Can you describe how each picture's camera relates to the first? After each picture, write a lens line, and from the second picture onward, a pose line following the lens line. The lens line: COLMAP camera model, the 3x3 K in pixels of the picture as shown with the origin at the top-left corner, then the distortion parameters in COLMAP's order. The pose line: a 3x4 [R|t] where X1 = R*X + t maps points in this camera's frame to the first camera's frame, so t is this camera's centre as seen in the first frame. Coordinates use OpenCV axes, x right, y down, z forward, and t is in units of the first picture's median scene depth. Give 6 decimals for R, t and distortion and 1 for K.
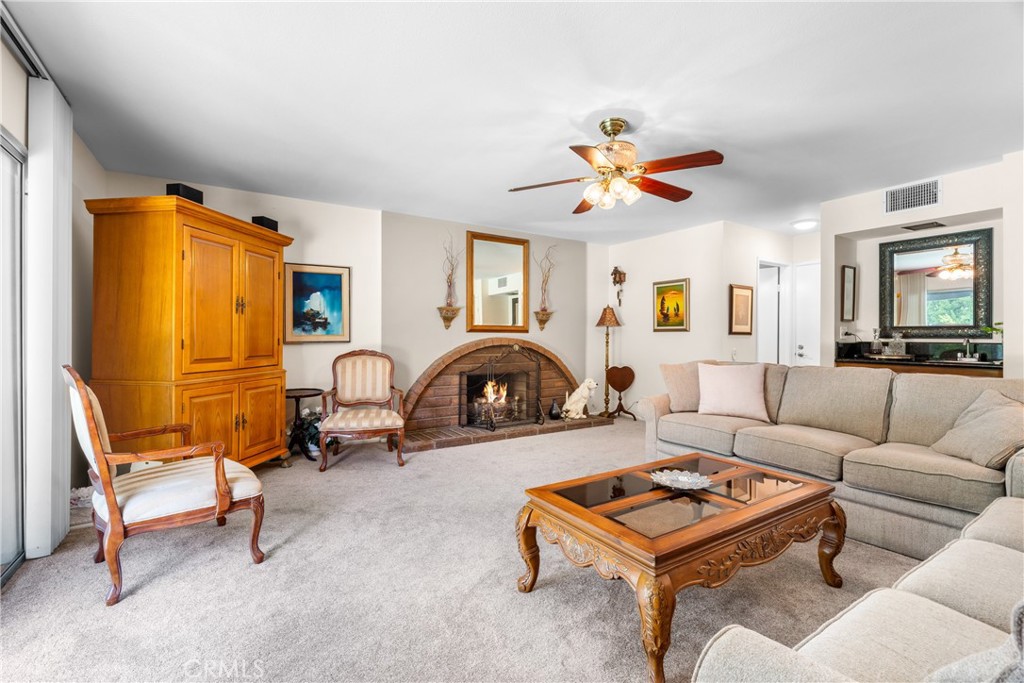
lens RADIAL K [[455.8, 0, 509.7], [0, 455.8, 336.0], [0, 0, 1]] dist [-0.006675, 0.001676]
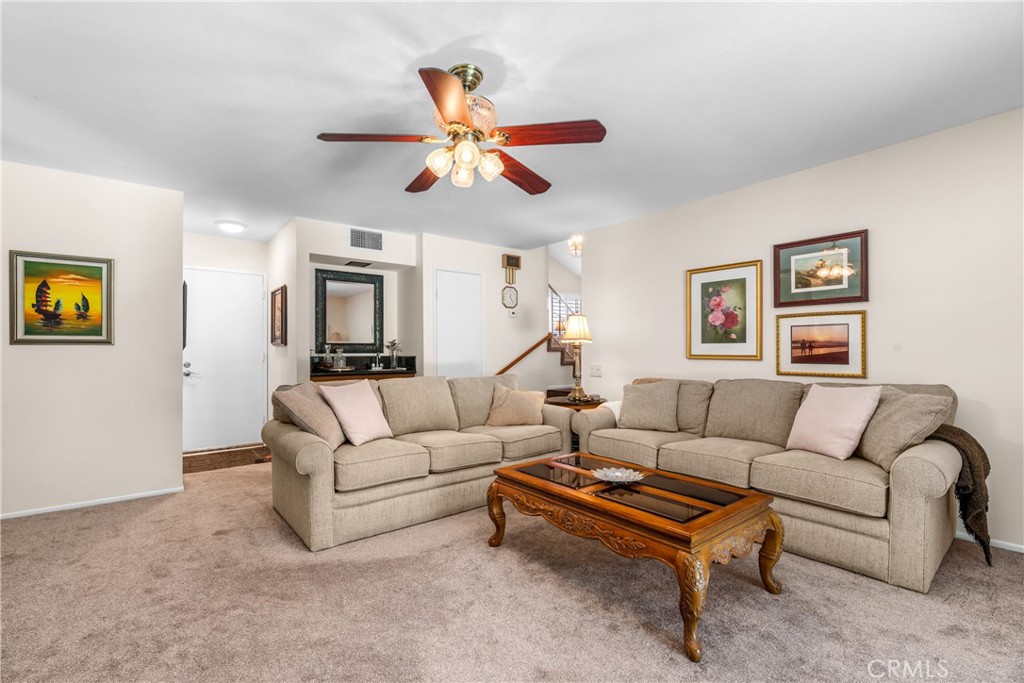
lens RADIAL K [[455.8, 0, 507.6], [0, 455.8, 348.9], [0, 0, 1]] dist [-0.006675, 0.001676]
pose [[-0.101773, 0.003425, 0.994802, -0.338115], [0.002139, 0.999993, -0.003225, -0.001333], [-0.994805, 0.001799, -0.101780, 0.632039]]
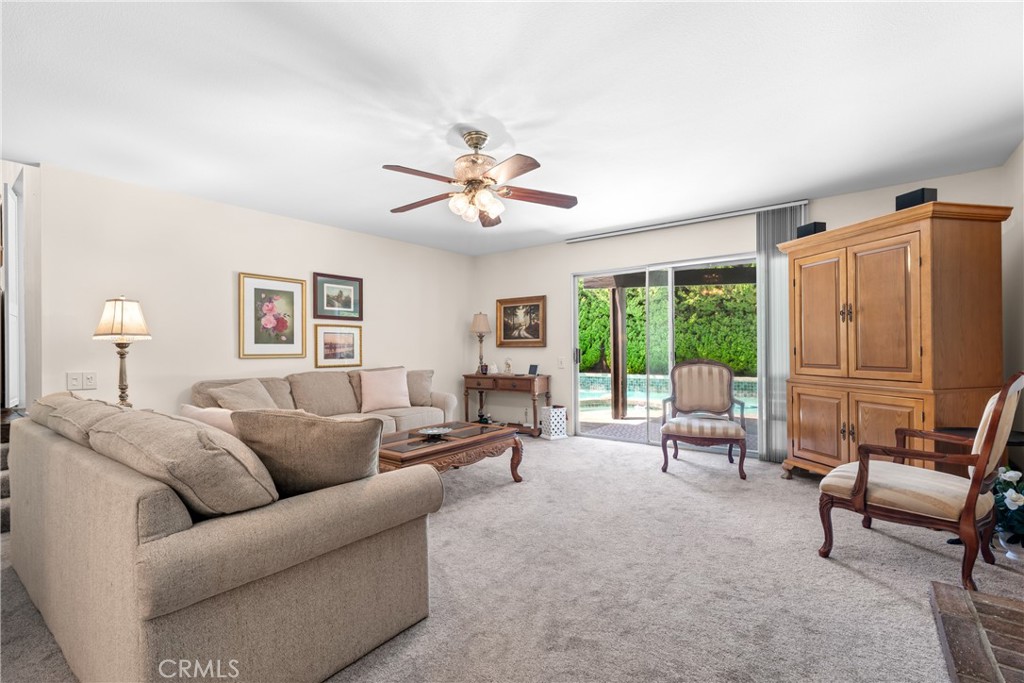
lens RADIAL K [[455.8, 0, 511.8], [0, 455.8, 348.2], [0, 0, 1]] dist [-0.006675, 0.001676]
pose [[-0.938019, 0.007951, -0.346492, 0.316145], [0.009726, 0.999947, -0.003386, 0.003517], [0.346447, -0.006547, -0.938047, 1.233671]]
